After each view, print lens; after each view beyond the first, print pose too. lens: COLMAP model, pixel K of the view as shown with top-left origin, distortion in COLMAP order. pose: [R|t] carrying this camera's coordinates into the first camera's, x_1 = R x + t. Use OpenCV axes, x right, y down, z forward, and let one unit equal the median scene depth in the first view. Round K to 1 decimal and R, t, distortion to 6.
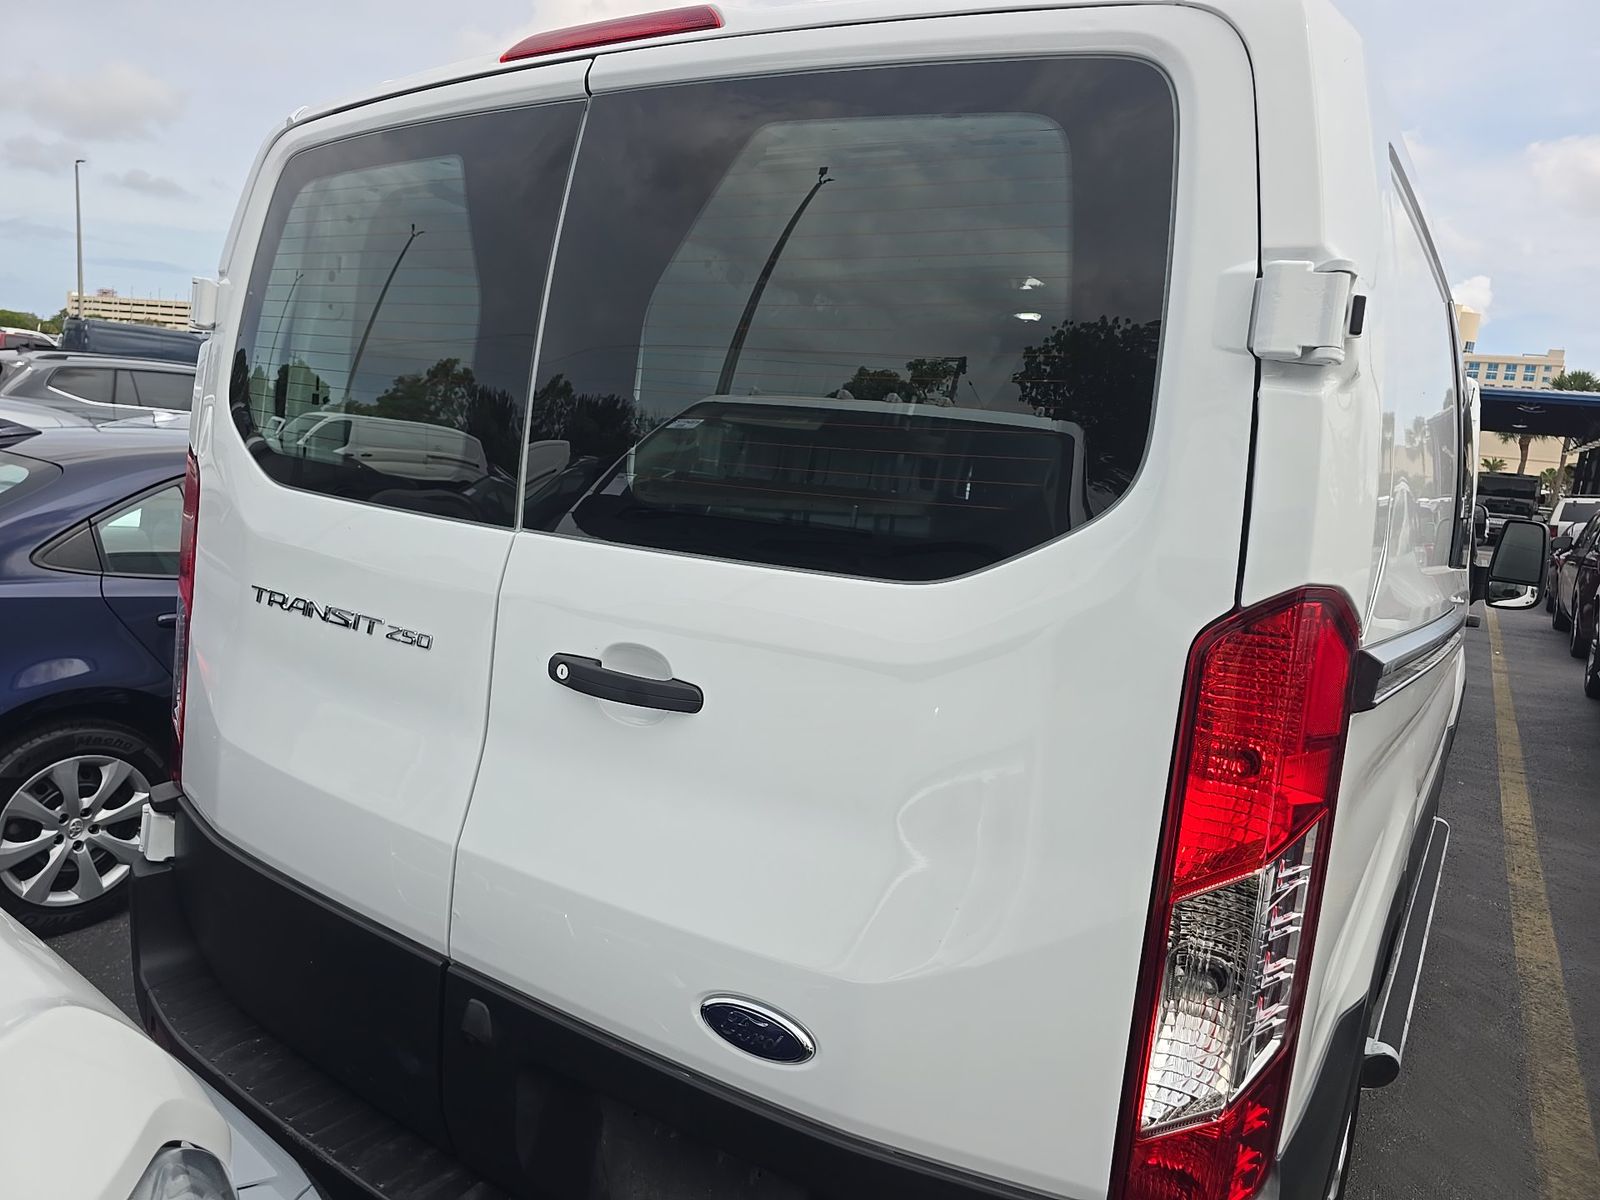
lens RADIAL K [[1111.0, 0, 808.8], [0, 1111.0, 599.8], [0, 0, 1]] dist [0.046988, -0.053252]
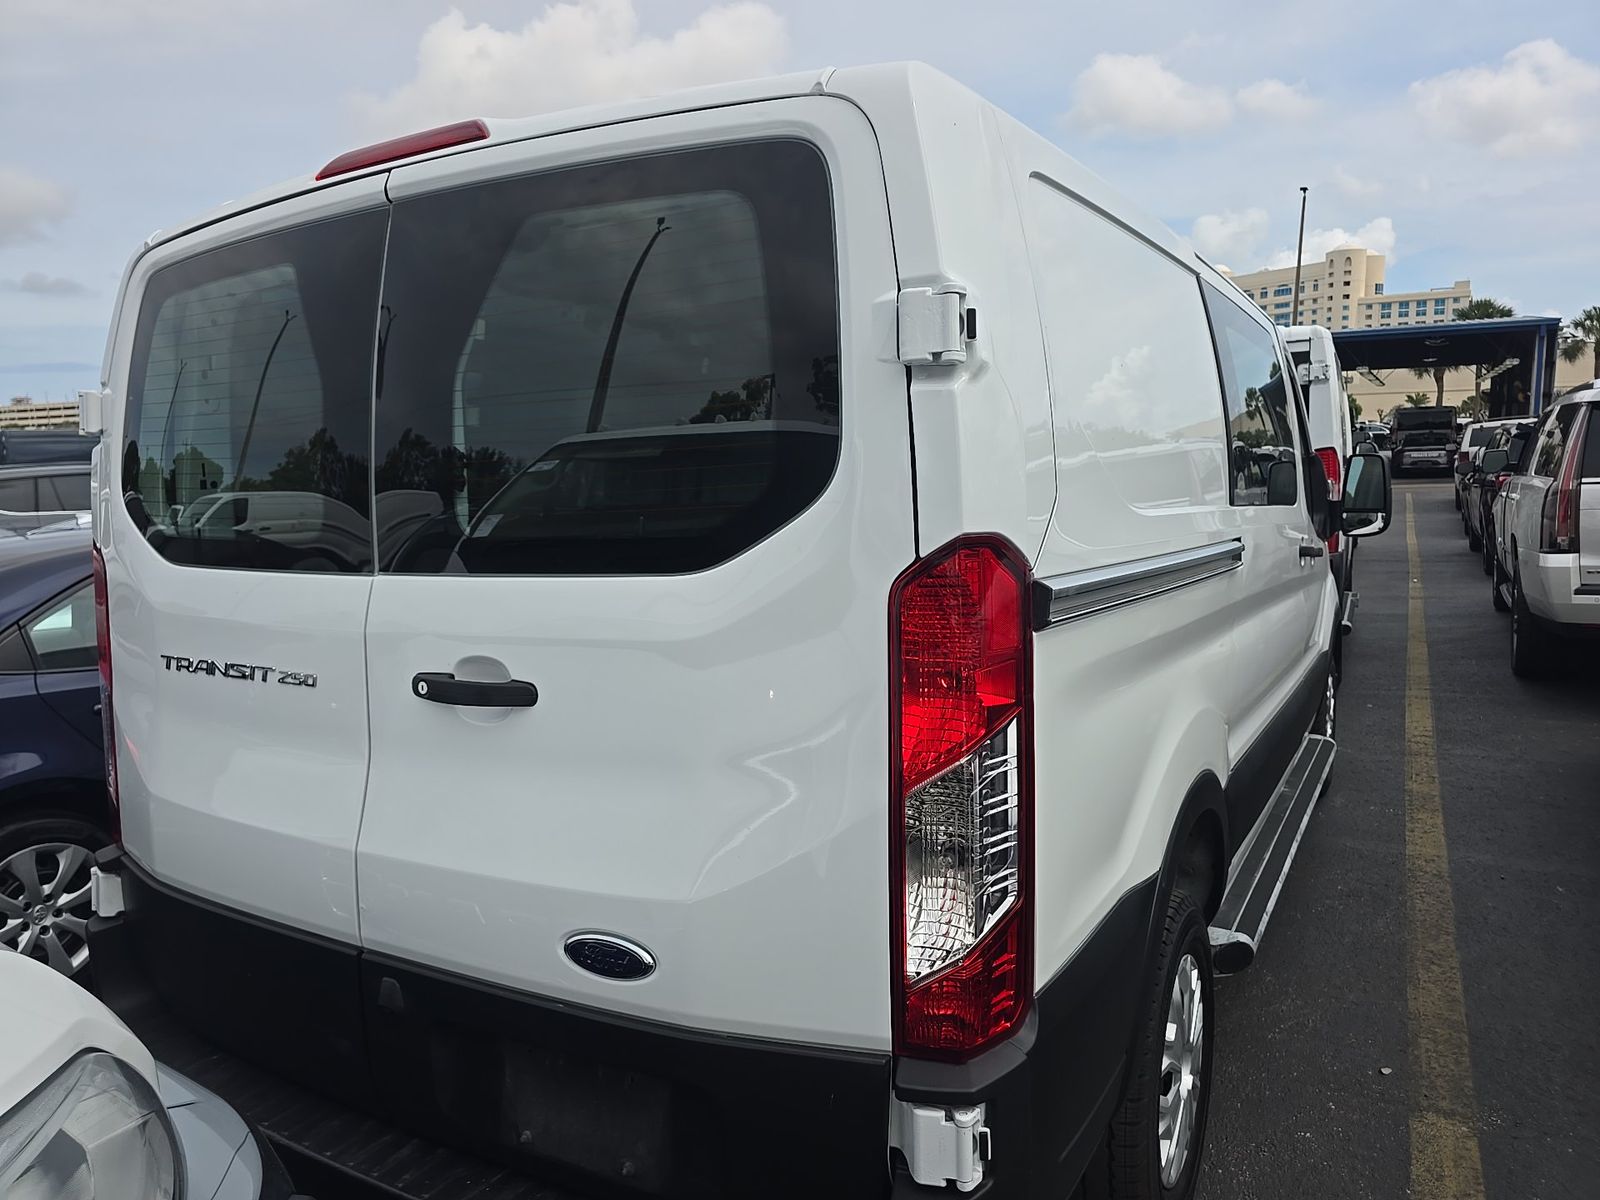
lens RADIAL K [[1111.0, 0, 801.1], [0, 1111.0, 594.8], [0, 0, 1]] dist [0.046988, -0.053252]
pose [[0.991190, -0.128701, 0.031291, 0.113770], [0.129258, 0.991475, -0.016448, 0.028288], [-0.028908, 0.020347, 0.999375, -0.147920]]
